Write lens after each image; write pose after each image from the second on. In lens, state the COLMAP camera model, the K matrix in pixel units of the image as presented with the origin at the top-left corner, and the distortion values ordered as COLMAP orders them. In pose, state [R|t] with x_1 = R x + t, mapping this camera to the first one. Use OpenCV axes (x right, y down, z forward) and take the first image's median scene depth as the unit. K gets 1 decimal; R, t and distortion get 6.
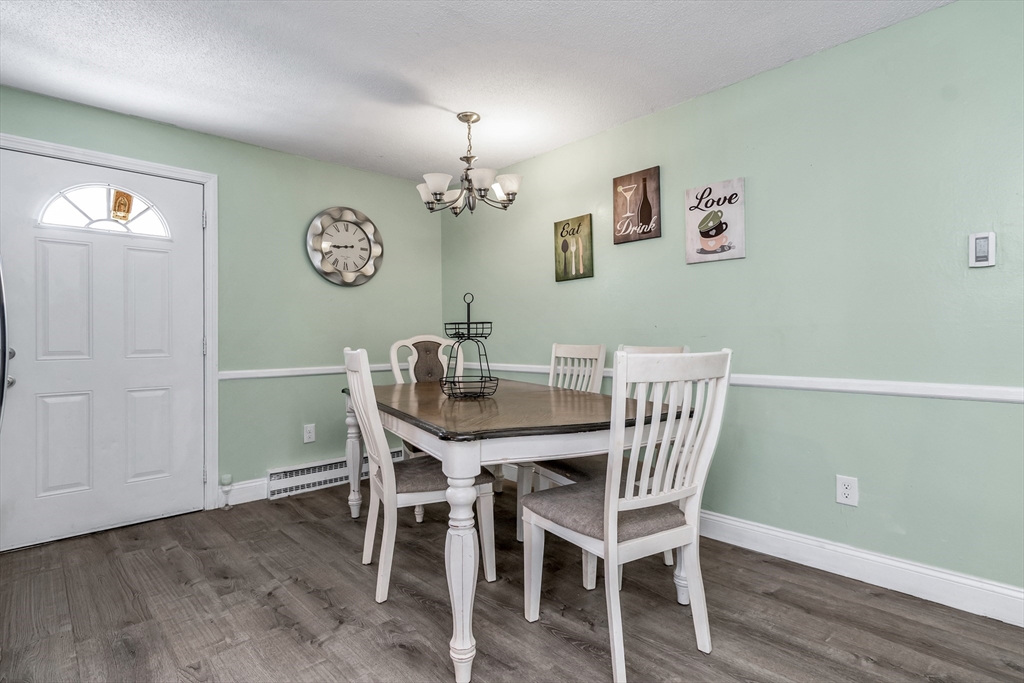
lens RADIAL K [[531.3, 0, 512.1], [0, 531.3, 338.3], [0, 0, 1]] dist [0.005579, 0.001135]
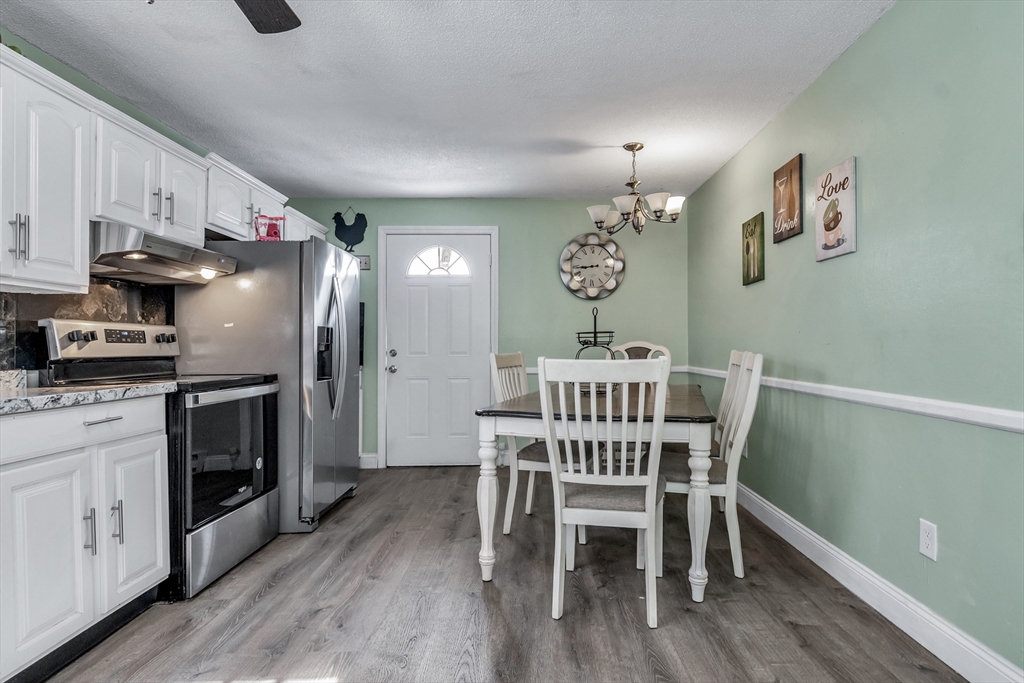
lens RADIAL K [[574.4, 0, 508.3], [0, 574.4, 347.8], [0, 0, 1]] dist [0.012451, 0.001119]
pose [[0.700306, 0.006905, -0.713810, 0.671199], [0.002193, 0.999928, 0.011825, -0.009593], [0.713840, -0.009846, 0.700240, -0.040044]]
